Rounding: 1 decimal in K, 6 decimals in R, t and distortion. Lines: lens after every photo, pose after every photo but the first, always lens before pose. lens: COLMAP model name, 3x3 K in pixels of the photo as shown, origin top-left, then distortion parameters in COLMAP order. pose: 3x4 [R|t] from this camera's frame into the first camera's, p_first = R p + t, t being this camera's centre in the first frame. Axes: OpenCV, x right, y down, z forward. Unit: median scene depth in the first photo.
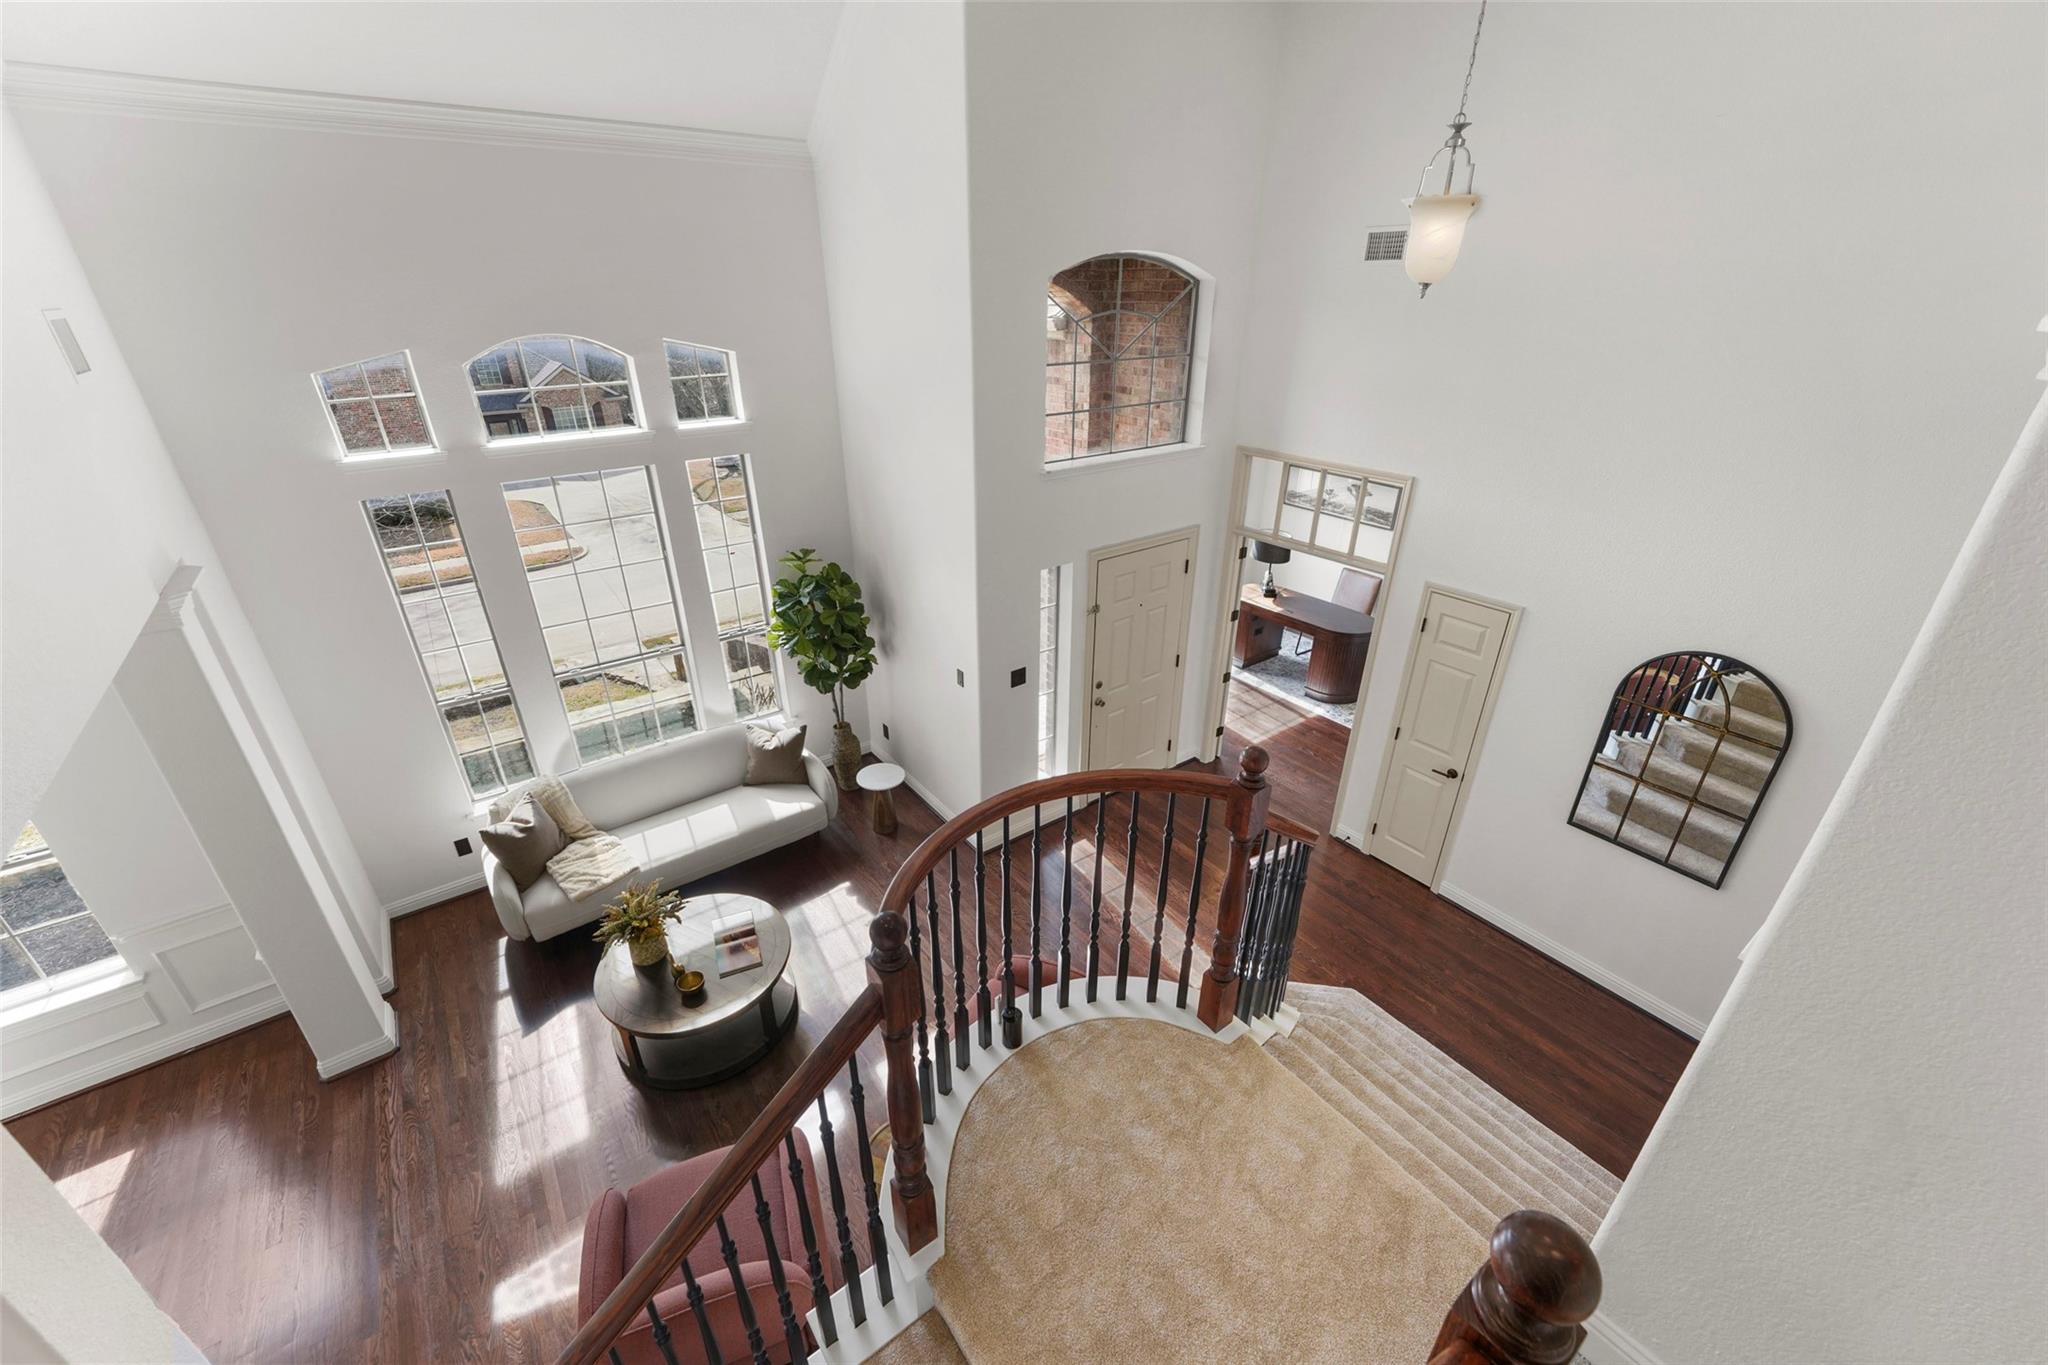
lens RADIAL K [[817.1, 0, 1006.9], [0, 817.1, 687.9], [0, 0, 1]] dist [0.020529, -0.000030]
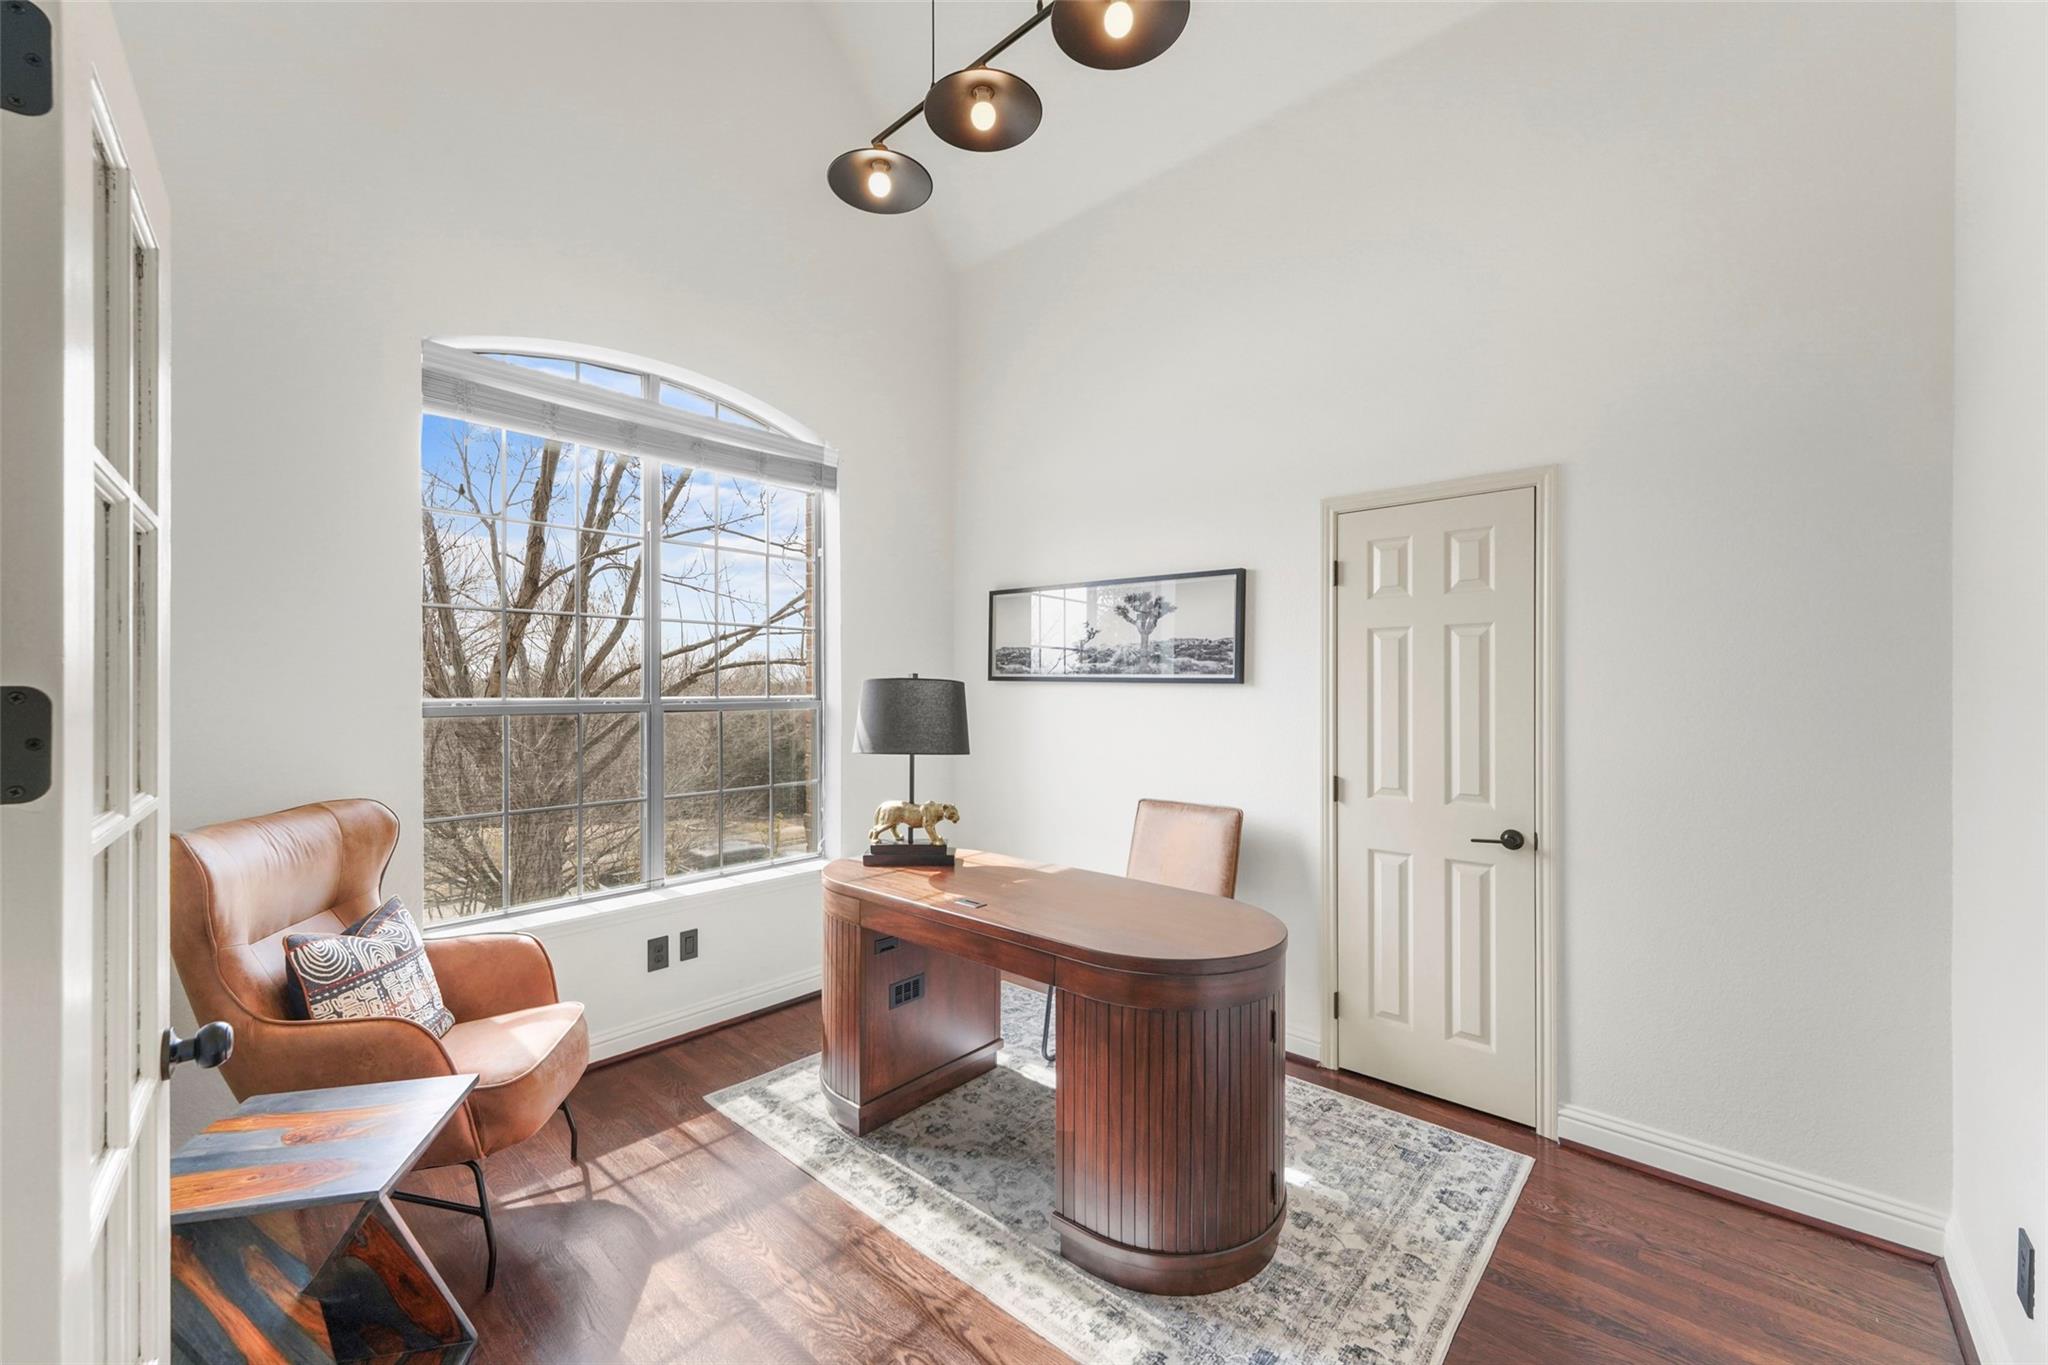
lens RADIAL K [[825.0, 0, 1013.4], [0, 825.0, 676.9], [0, 0, 1]] dist [0.000610, -0.000114]
pose [[0.977794, 0.011405, 0.209256, 0.289352], [0.086652, 0.887161, -0.453251, -0.031902], [-0.190813, 0.461319, 0.866473, 0.694859]]
